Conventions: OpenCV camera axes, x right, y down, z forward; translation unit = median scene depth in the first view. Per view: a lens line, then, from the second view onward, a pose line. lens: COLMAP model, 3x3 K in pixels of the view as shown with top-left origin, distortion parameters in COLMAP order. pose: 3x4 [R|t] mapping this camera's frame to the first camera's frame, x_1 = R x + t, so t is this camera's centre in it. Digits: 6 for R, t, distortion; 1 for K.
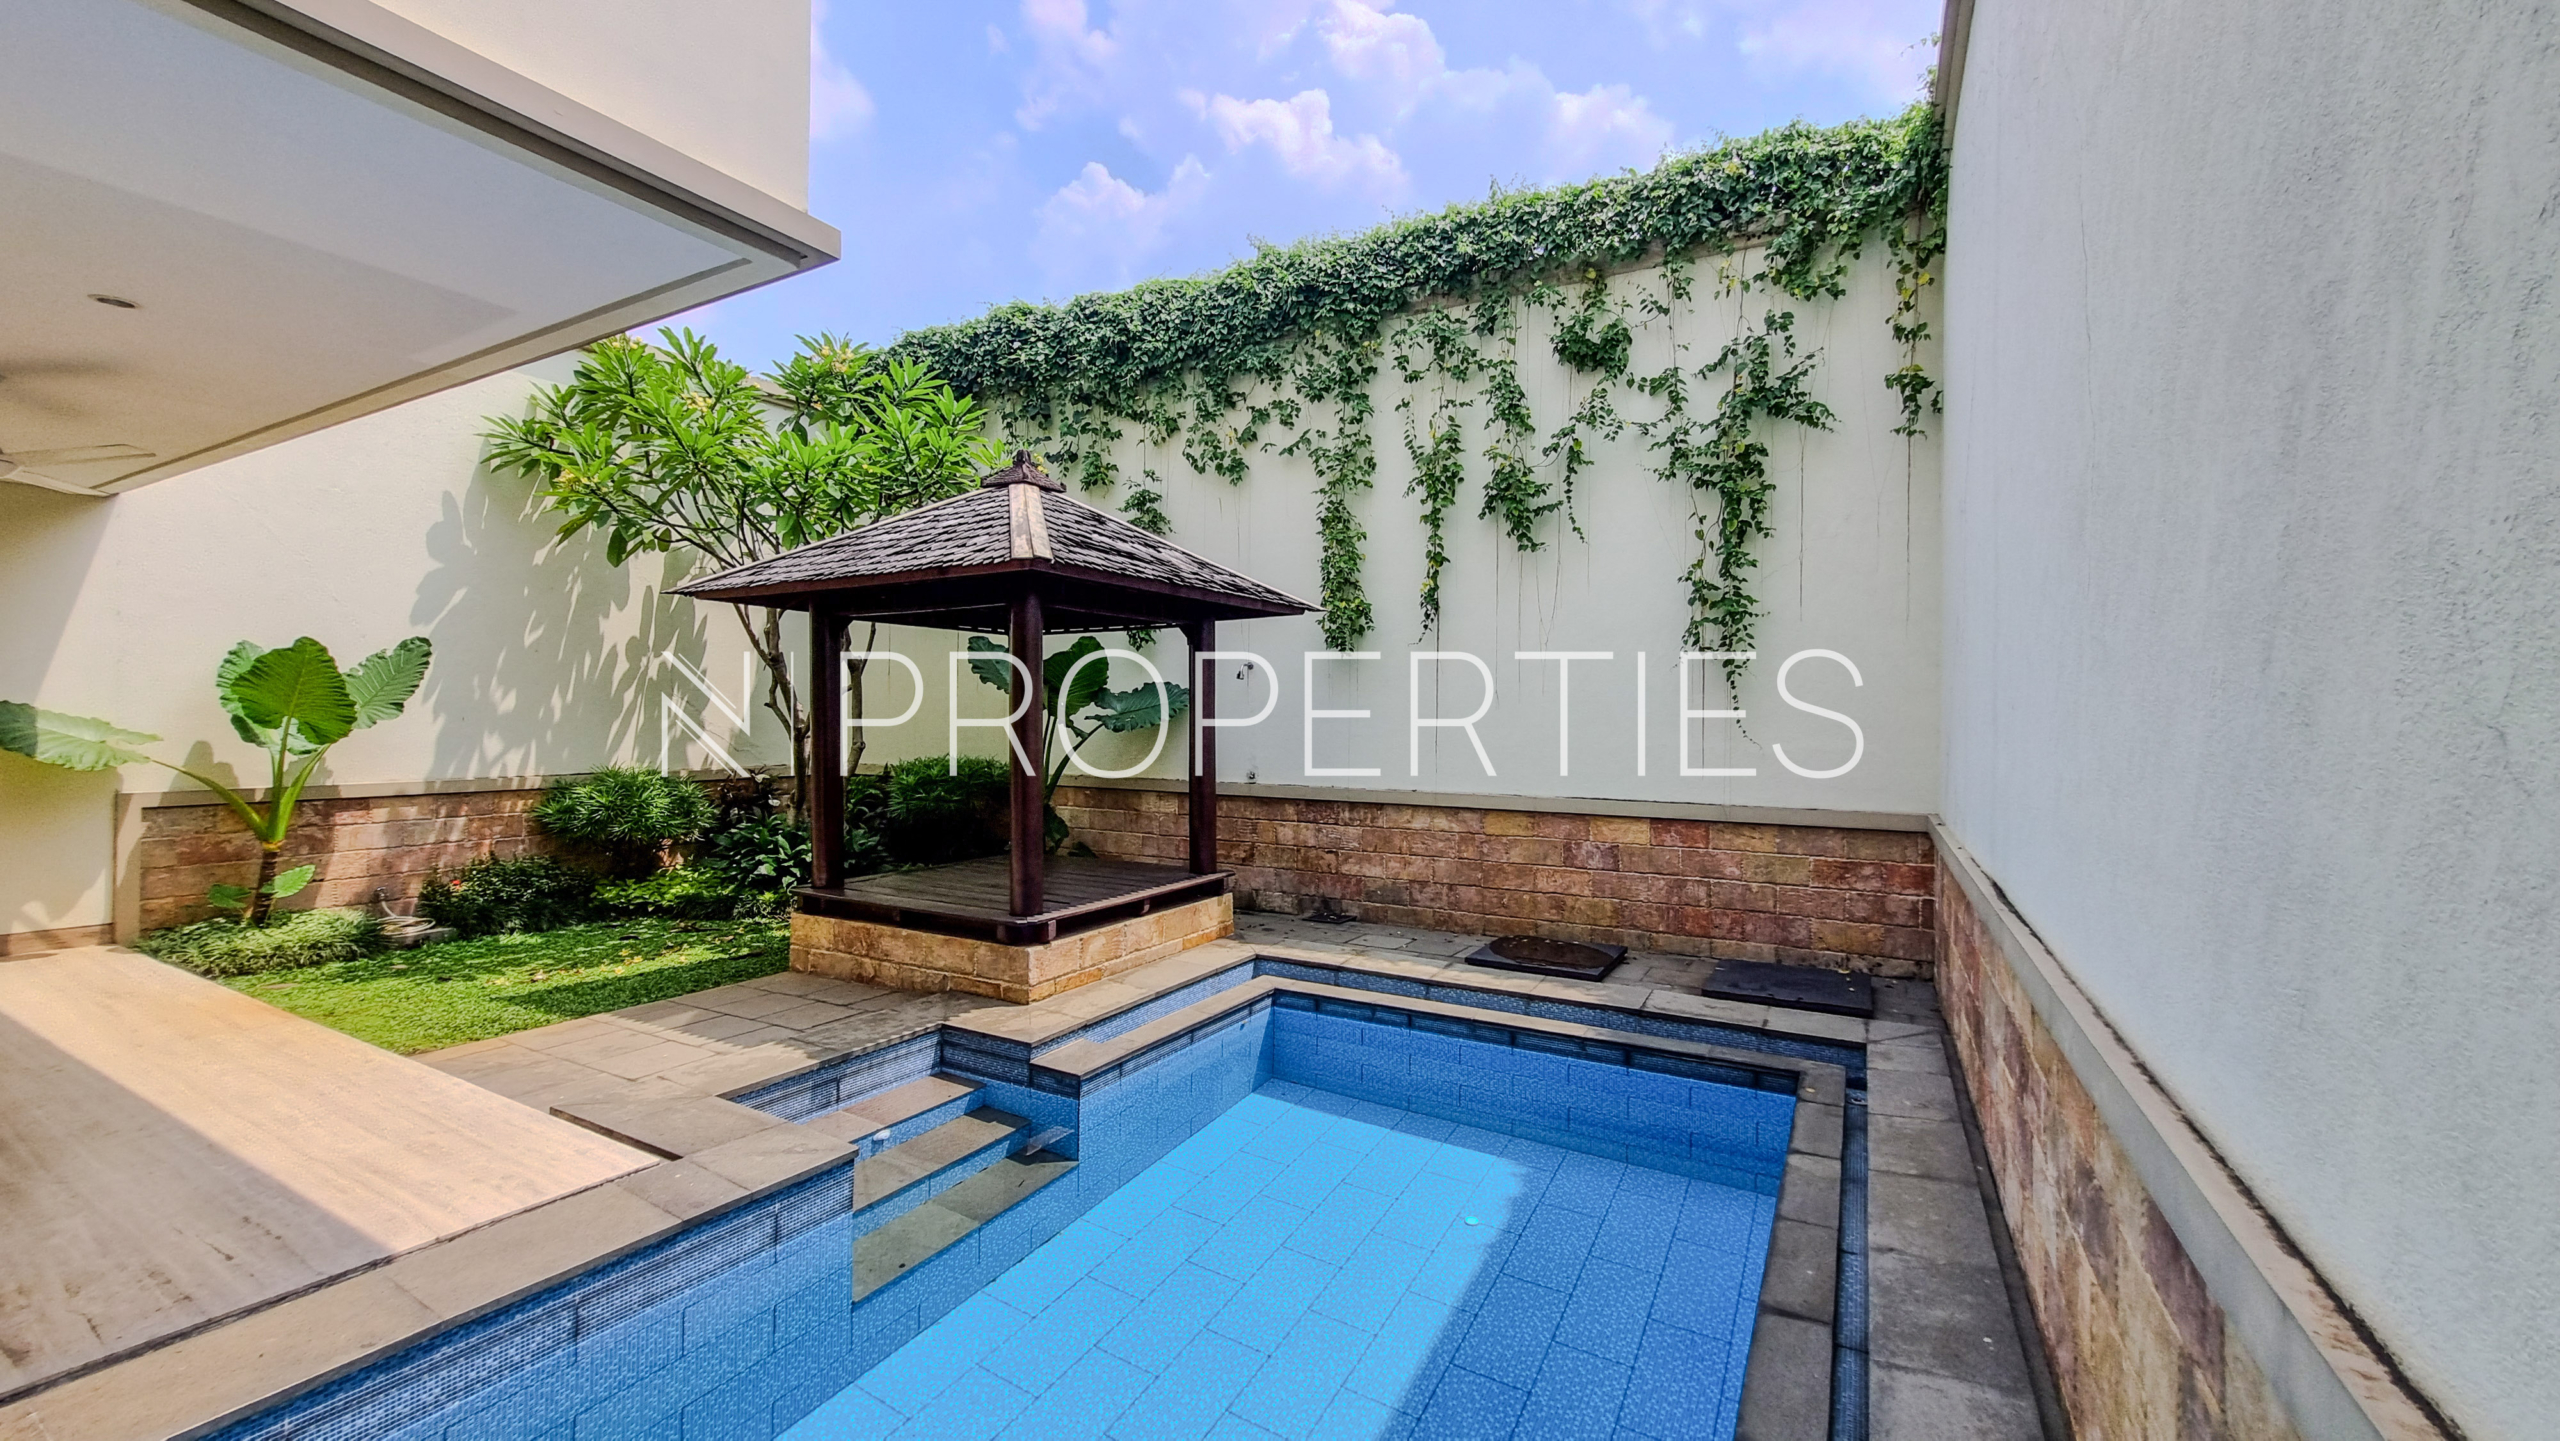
lens RADIAL K [[1010.6, 0, 1295.9], [0, 1010.6, 714.3], [0, 0, 1]] dist [-0.000940, -0.000147]
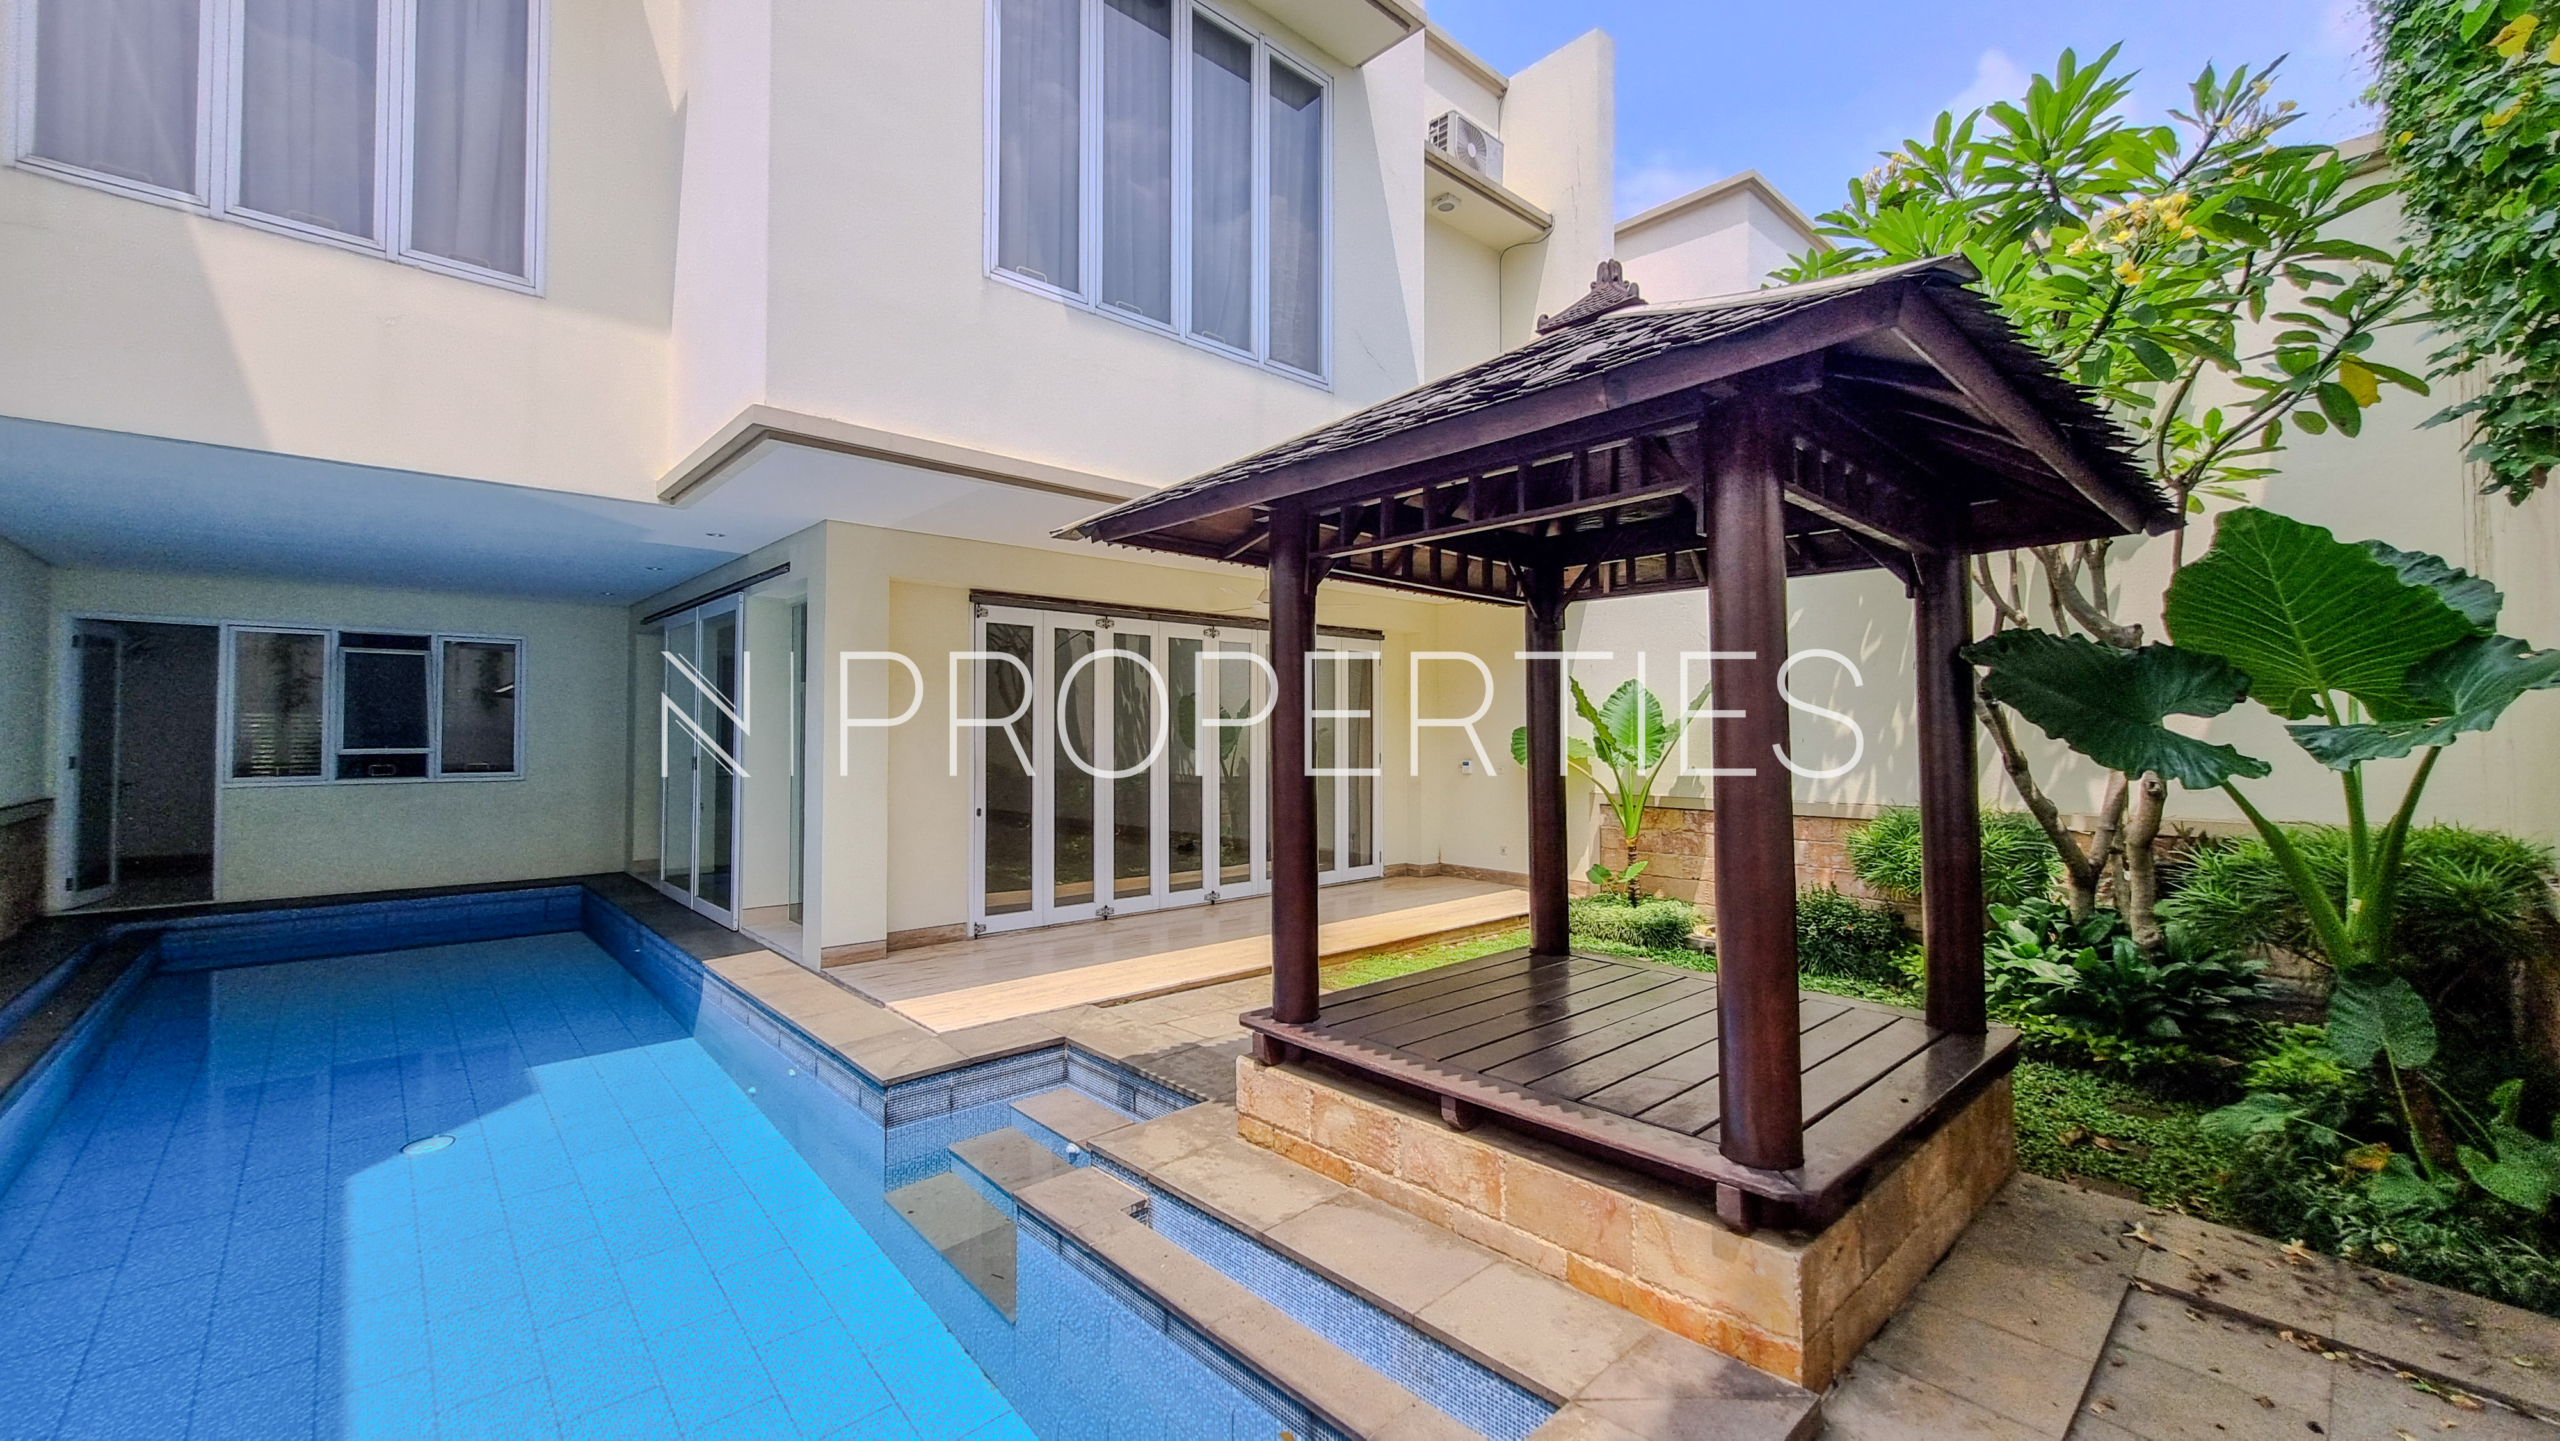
lens RADIAL K [[1010.6, 0, 1301.0], [0, 1010.6, 717.9], [0, 0, 1]] dist [-0.000940, -0.000147]
pose [[-0.293311, -0.028417, -0.955595, 0.339938], [-0.006540, 0.999594, -0.027718, 0.016312], [0.955995, -0.001881, -0.293378, 1.074519]]
